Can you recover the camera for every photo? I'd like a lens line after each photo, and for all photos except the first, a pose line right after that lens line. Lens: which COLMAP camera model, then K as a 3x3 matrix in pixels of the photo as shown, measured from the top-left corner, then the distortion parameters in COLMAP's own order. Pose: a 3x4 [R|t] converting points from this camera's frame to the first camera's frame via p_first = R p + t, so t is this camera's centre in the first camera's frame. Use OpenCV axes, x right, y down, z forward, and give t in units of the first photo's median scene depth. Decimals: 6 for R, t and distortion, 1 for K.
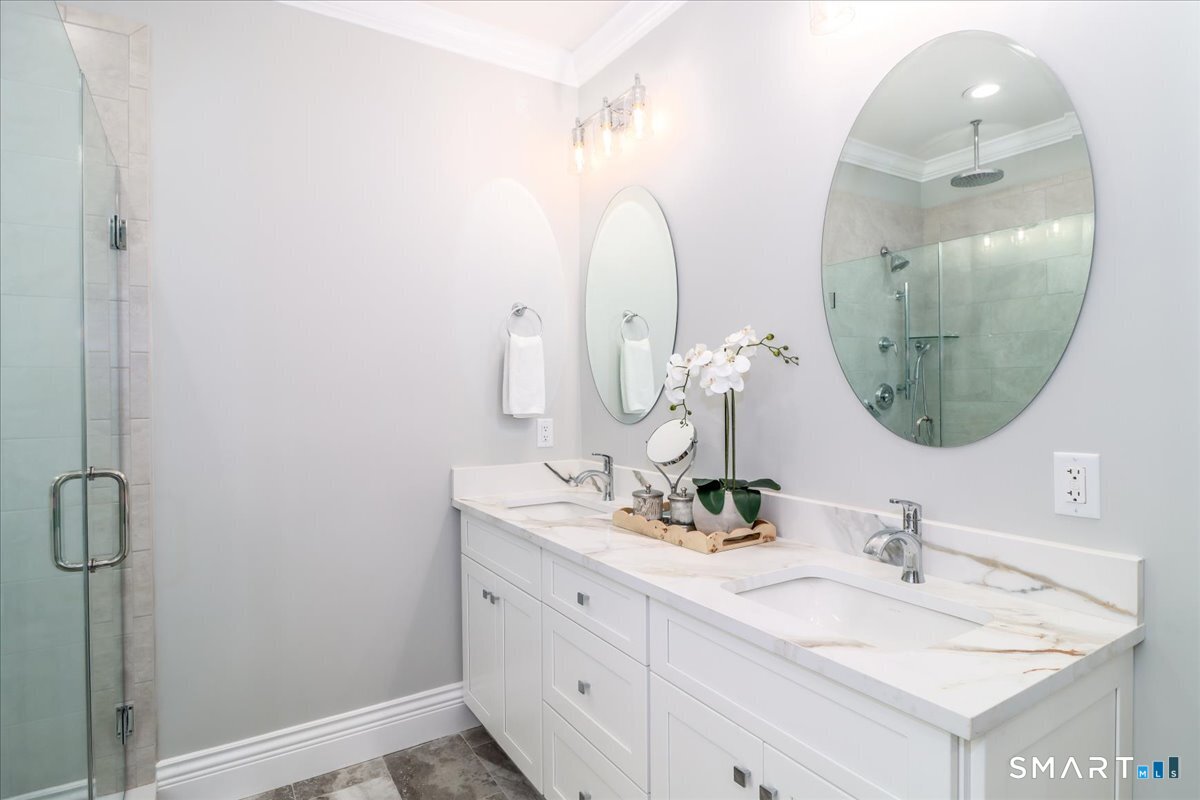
lens RADIAL K [[618.7, 0, 600.9], [0, 618.7, 390.0], [0, 0, 1]] dist [0.002349, -0.011718]
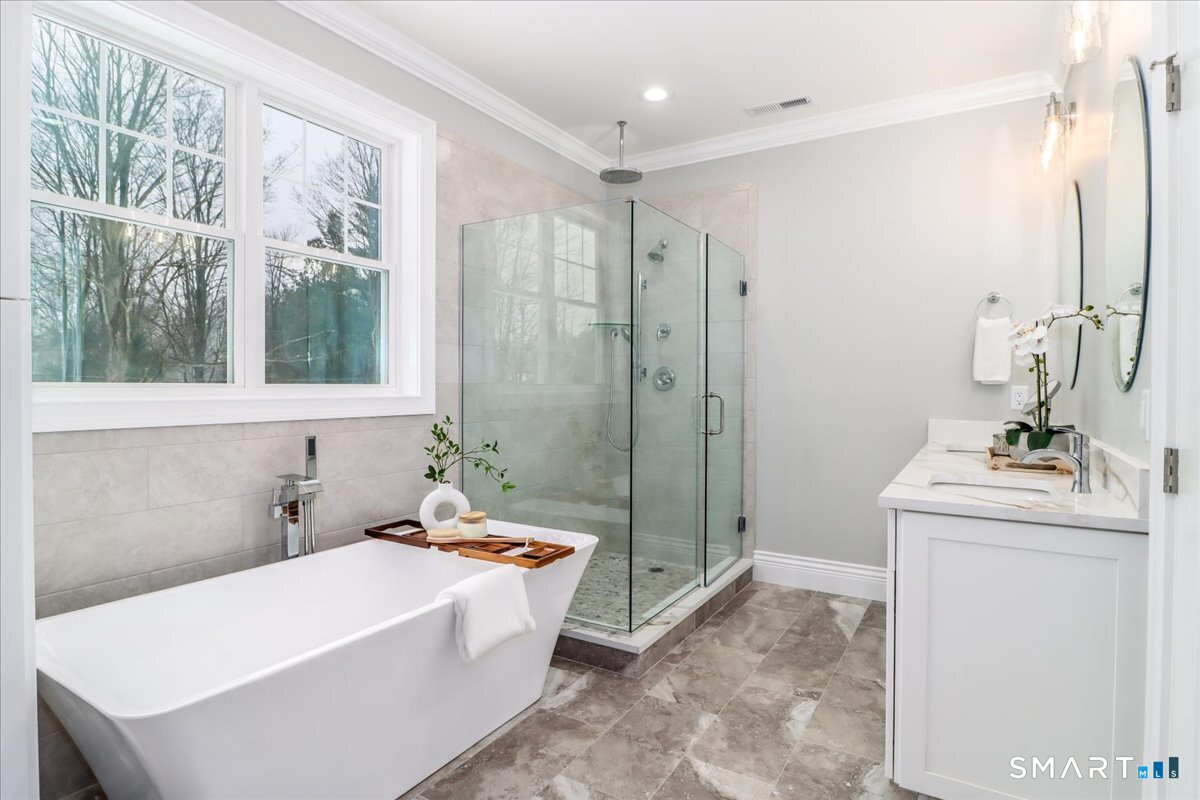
lens RADIAL K [[618.7, 0, 600.9], [0, 618.7, 390.0], [0, 0, 1]] dist [0.002349, -0.011718]
pose [[0.453969, 0.017809, -0.890839, 0.837568], [-0.009903, 0.999839, 0.014941, 0.060825], [0.890962, 0.002039, 0.454073, -0.361673]]
